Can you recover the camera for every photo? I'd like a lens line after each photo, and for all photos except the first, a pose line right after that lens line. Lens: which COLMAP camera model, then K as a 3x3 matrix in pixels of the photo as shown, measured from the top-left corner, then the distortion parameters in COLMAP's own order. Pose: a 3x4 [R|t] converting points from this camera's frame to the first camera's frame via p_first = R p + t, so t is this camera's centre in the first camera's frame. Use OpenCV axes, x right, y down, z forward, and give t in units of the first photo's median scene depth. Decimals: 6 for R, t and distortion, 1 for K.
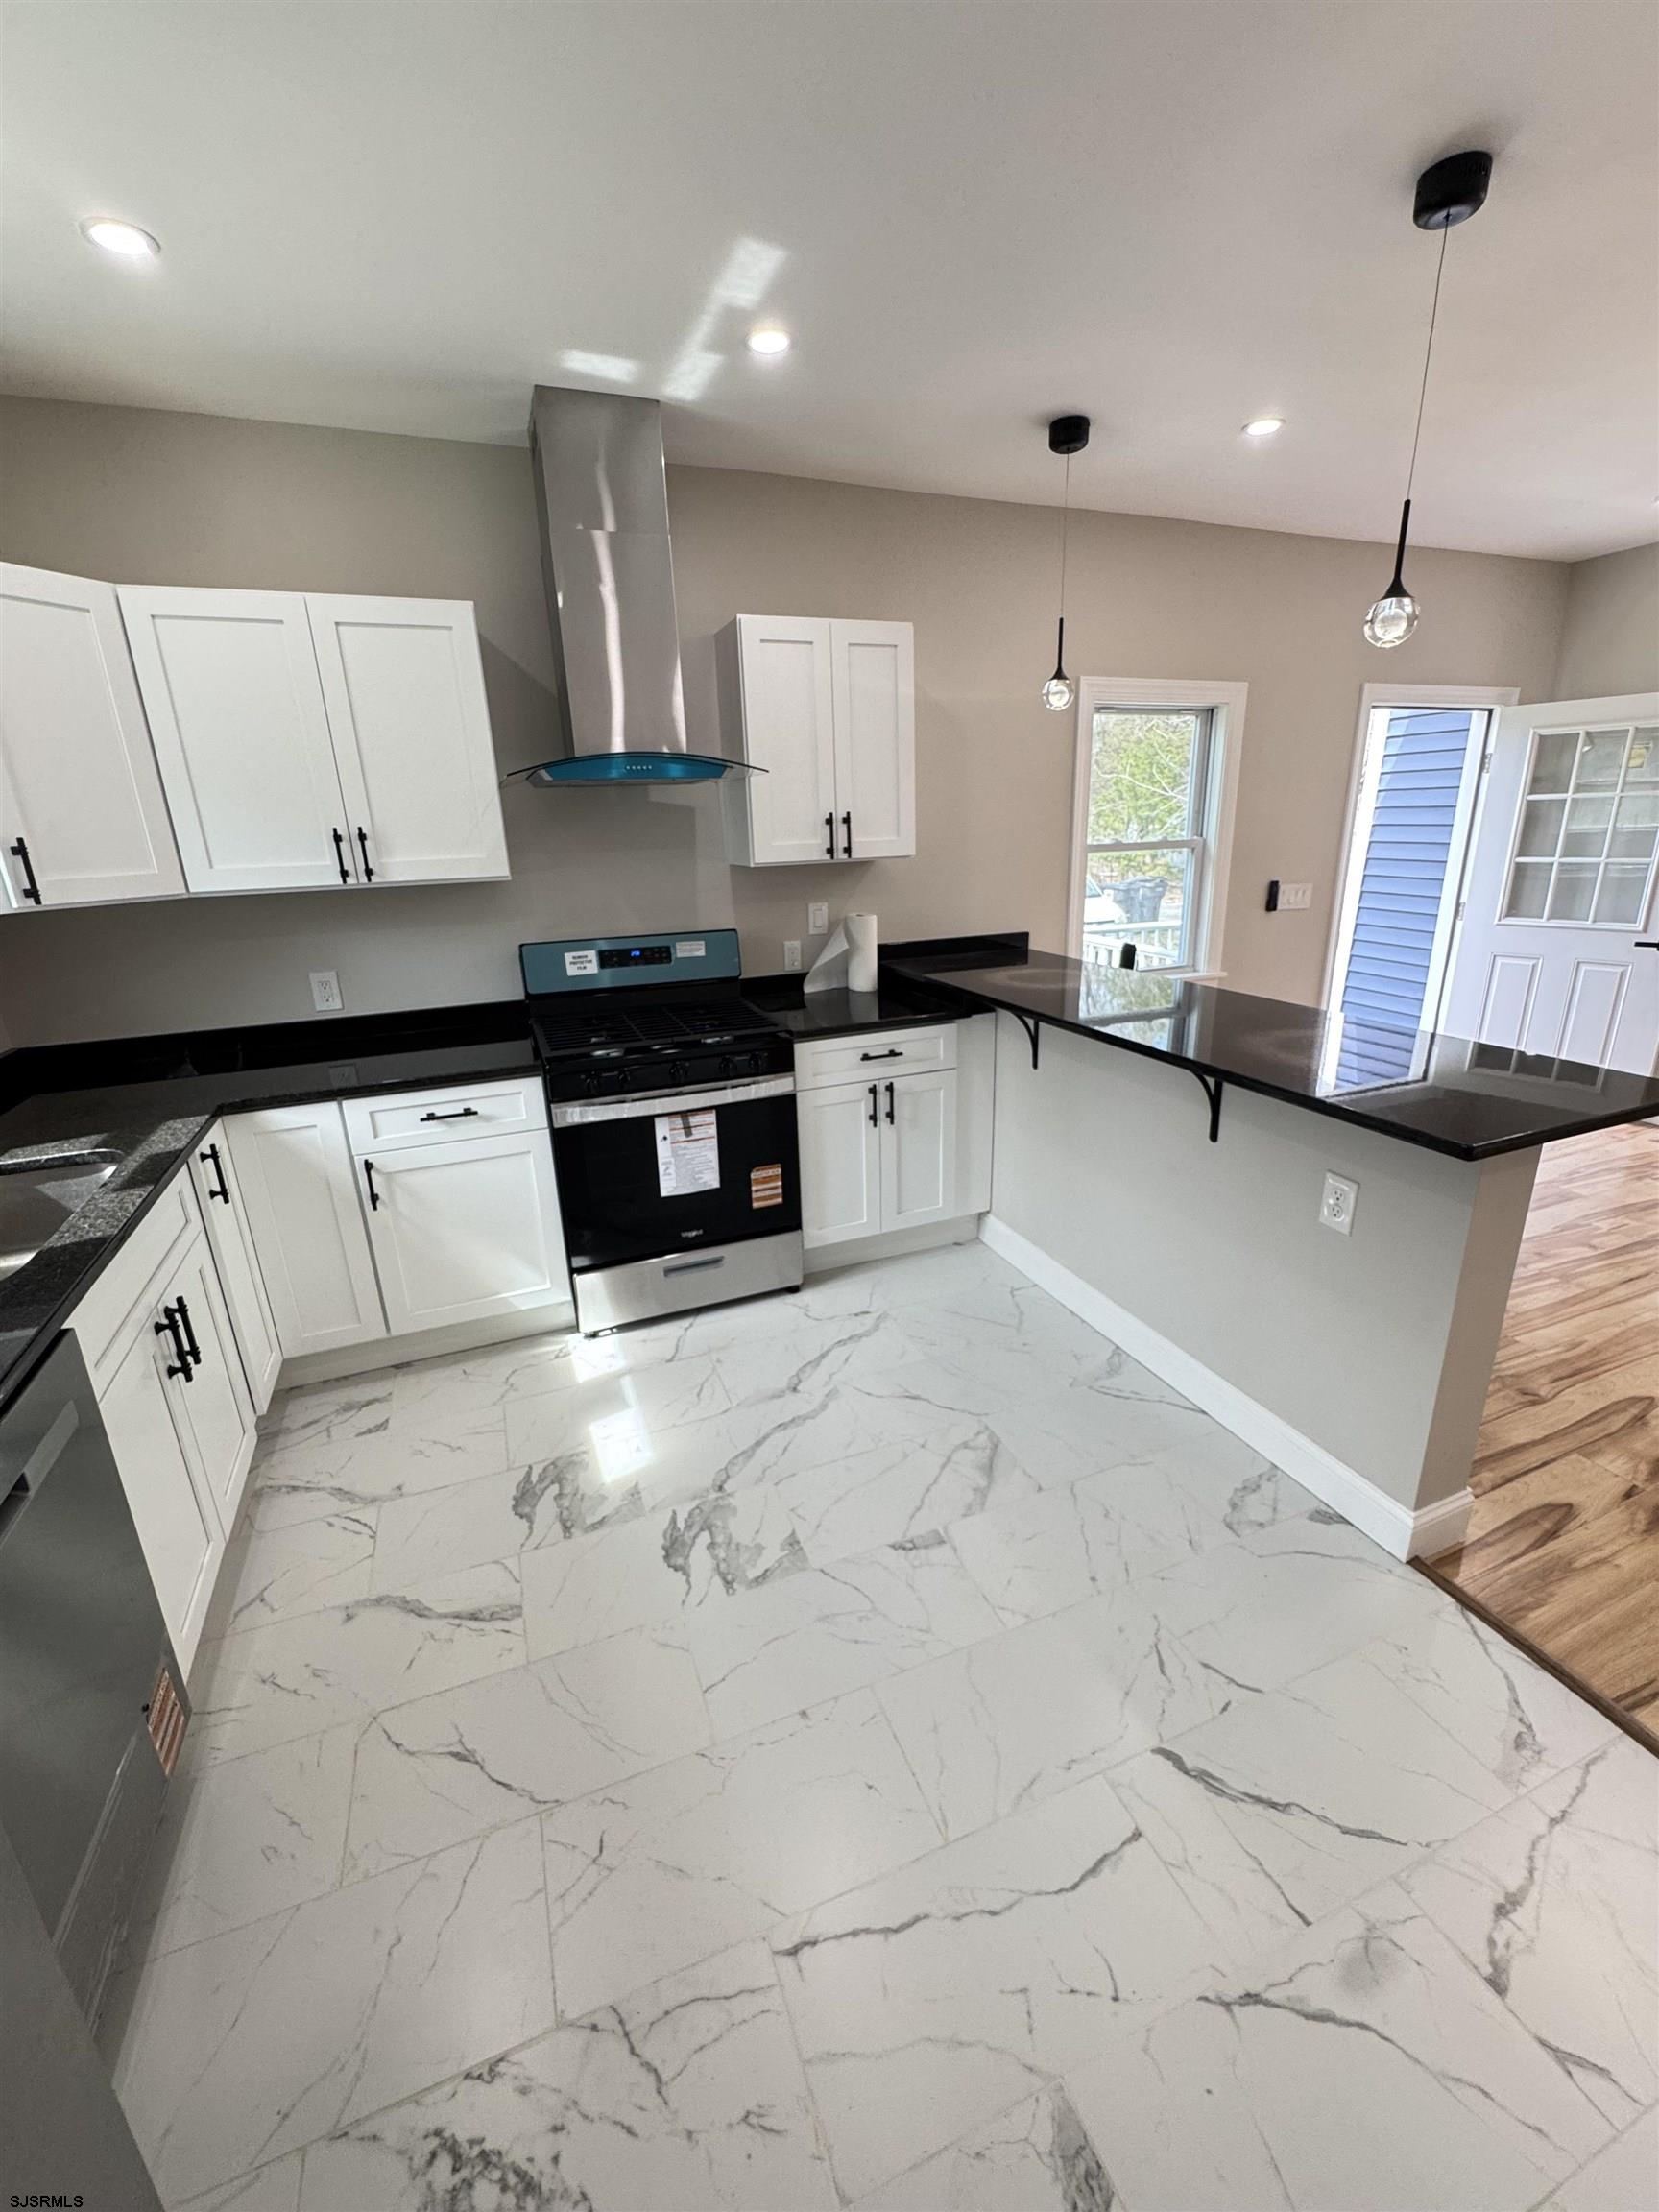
lens RADIAL K [[887.5, 0, 834.9], [0, 887.5, 1107.5], [0, 0, 1]] dist [-0.005279, 0.000677]
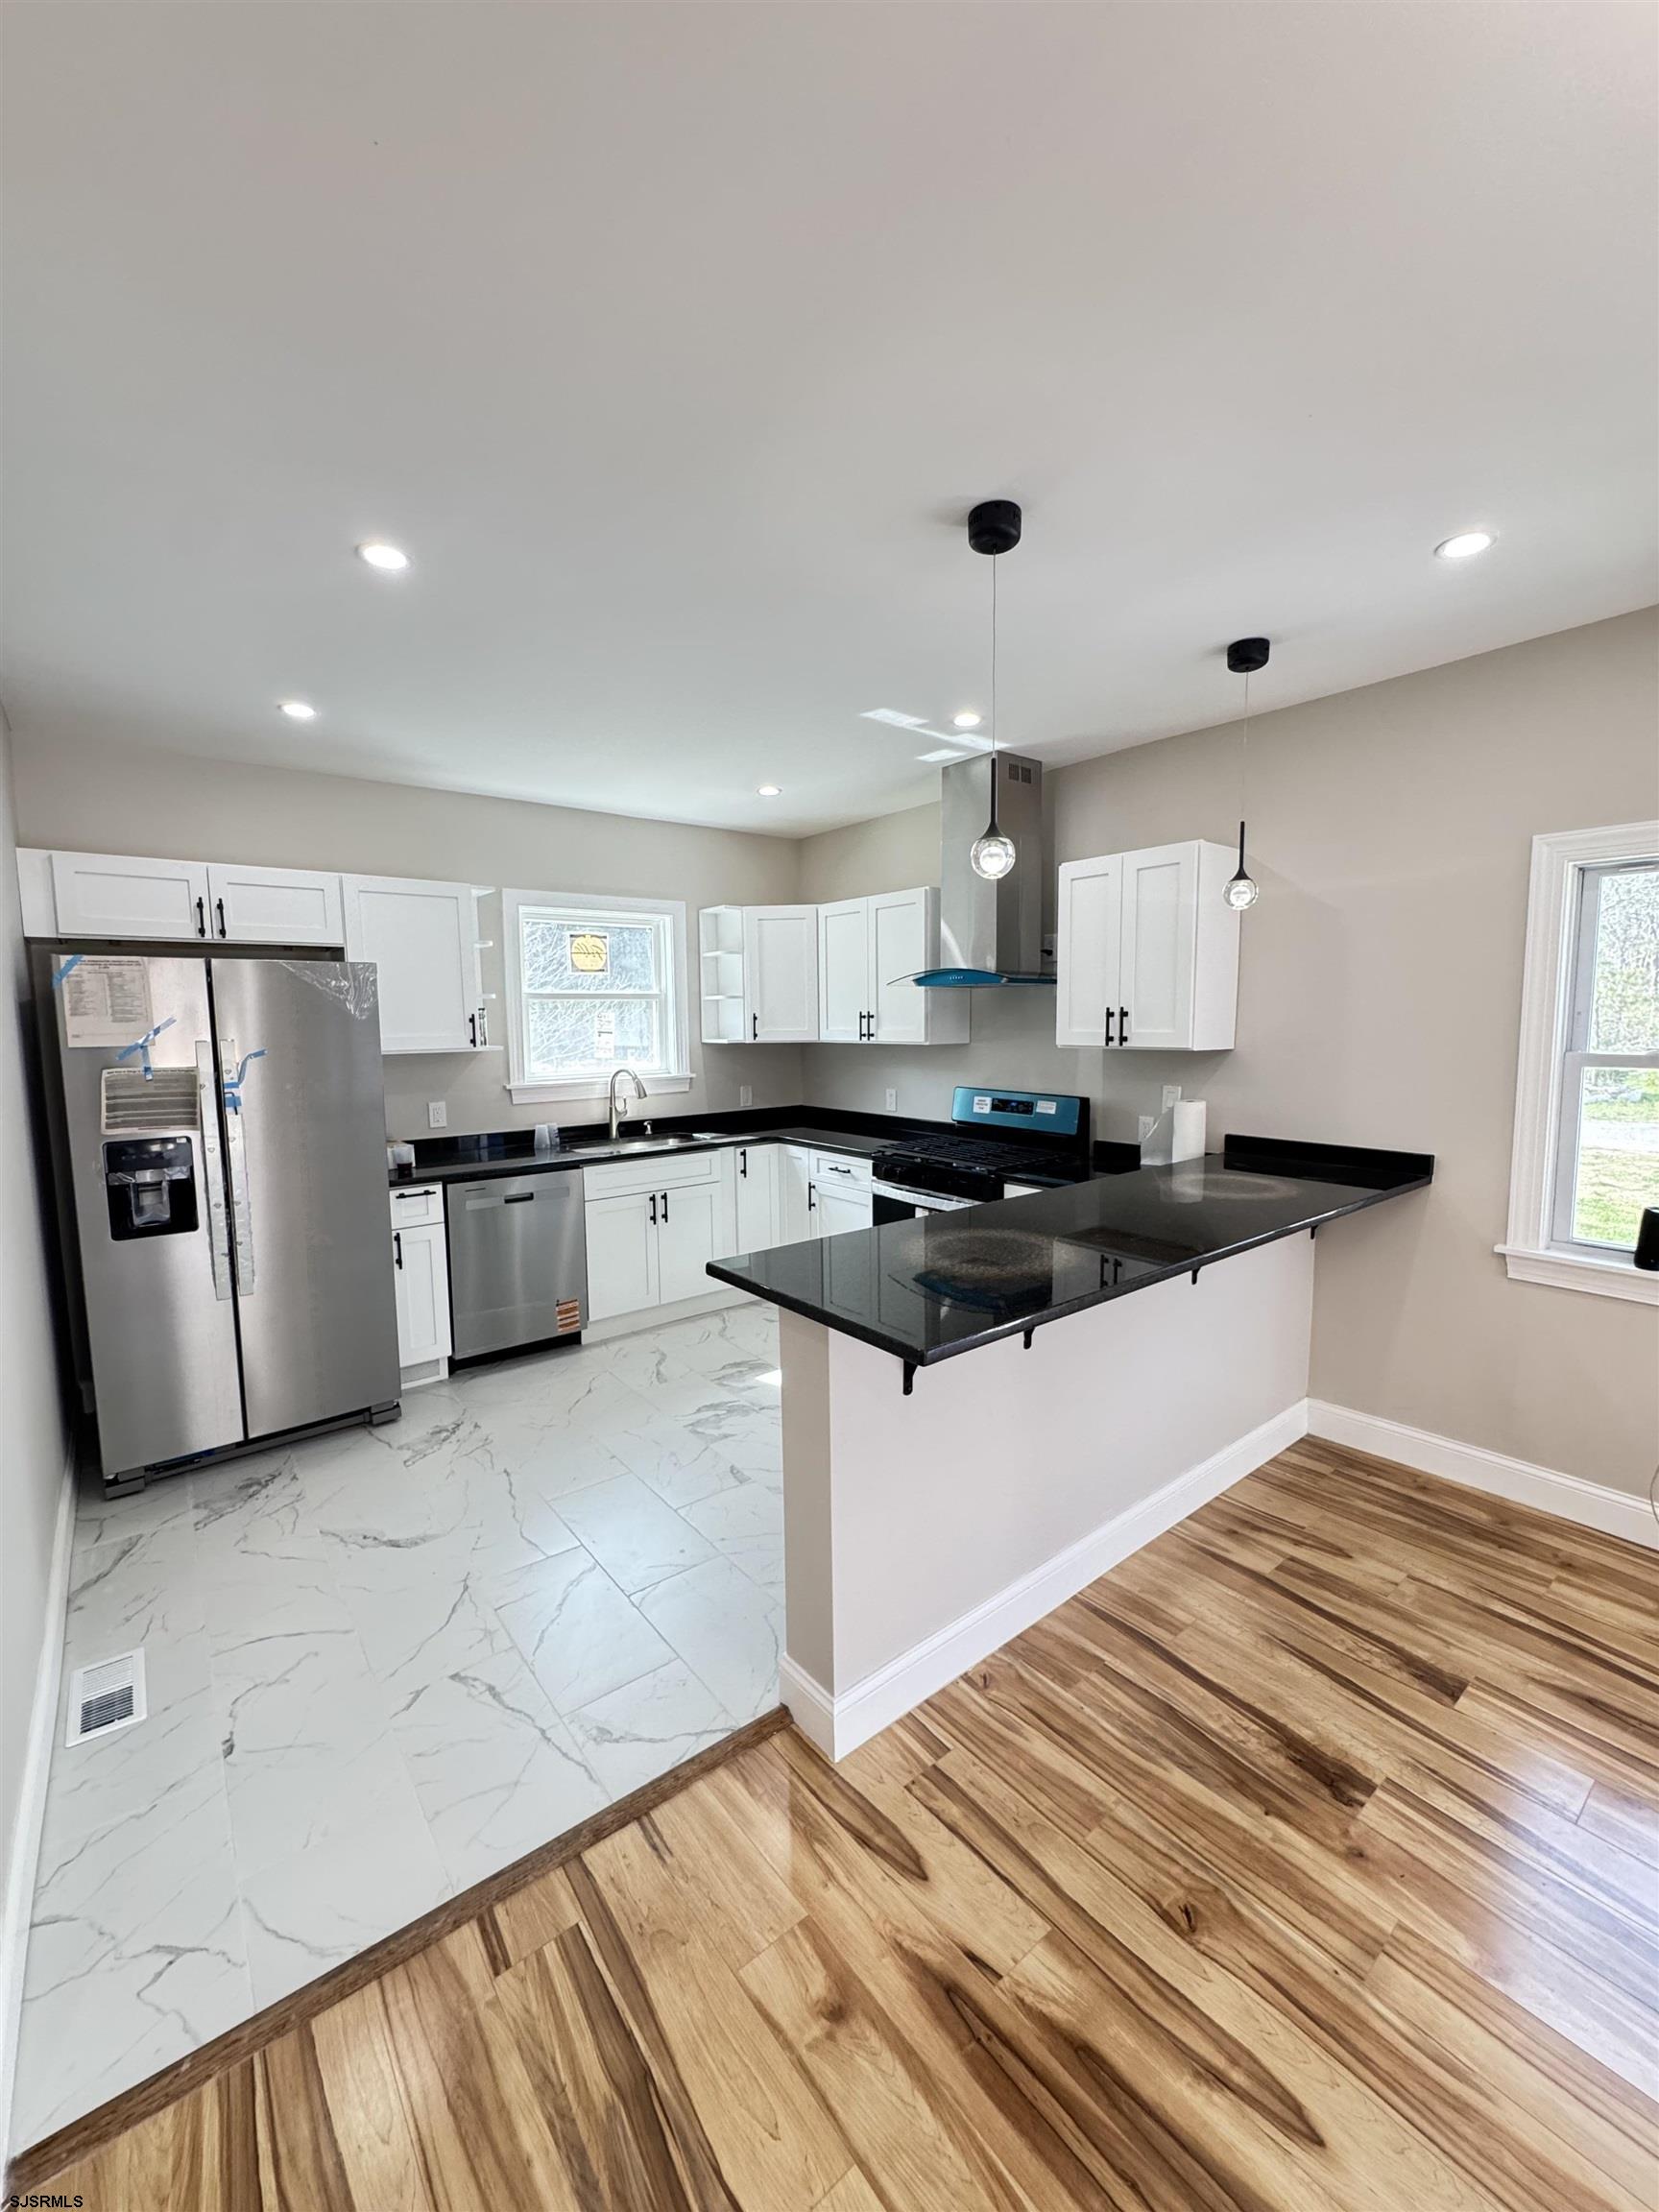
lens RADIAL K [[887.5, 0, 834.2], [0, 887.5, 1103.8], [0, 0, 1]] dist [-0.005279, 0.000677]
pose [[0.287627, 0.122287, -0.949904, 1.156062], [-0.293403, 0.955379, 0.034151, -0.165271], [0.911694, 0.268882, 0.310672, 0.391236]]
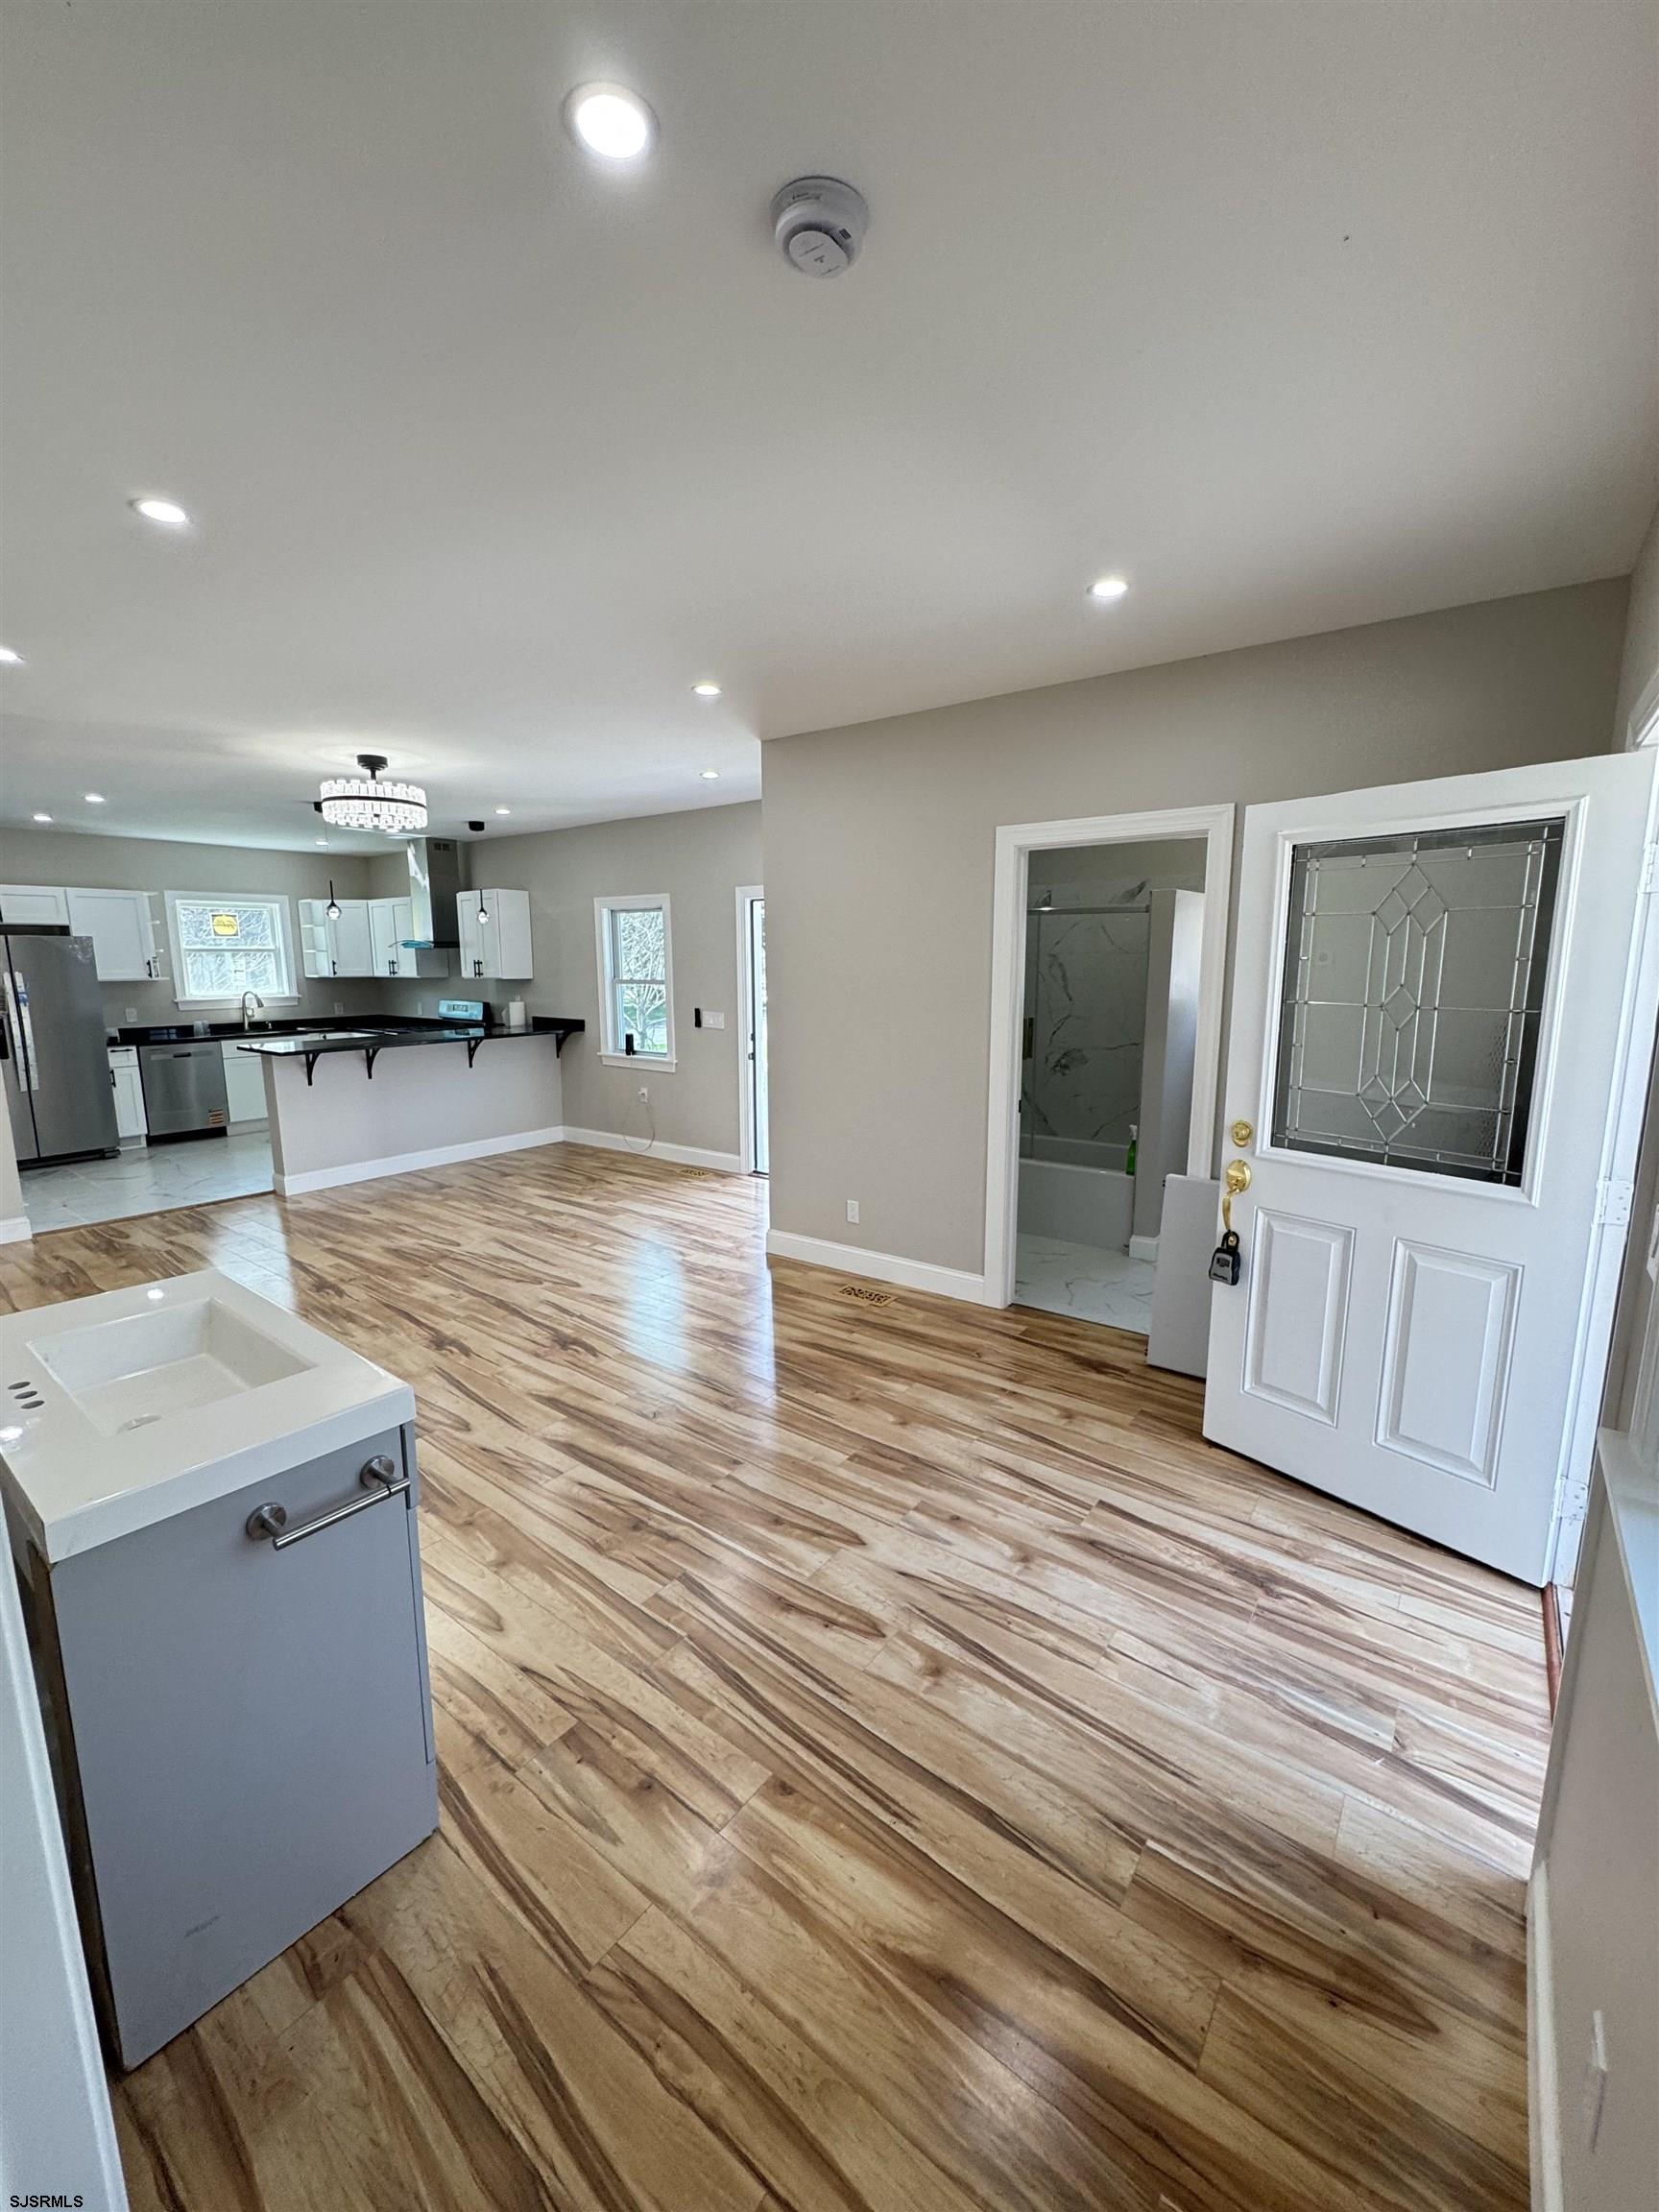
lens RADIAL K [[887.5, 0, 835.9], [0, 887.5, 1106.9], [0, 0, 1]] dist [-0.005279, 0.000677]
pose [[0.515529, 0.171572, -0.839519, 3.205192], [-0.276525, 0.960641, 0.026518, -0.318901], [0.811026, 0.218477, 0.542682, 0.615801]]
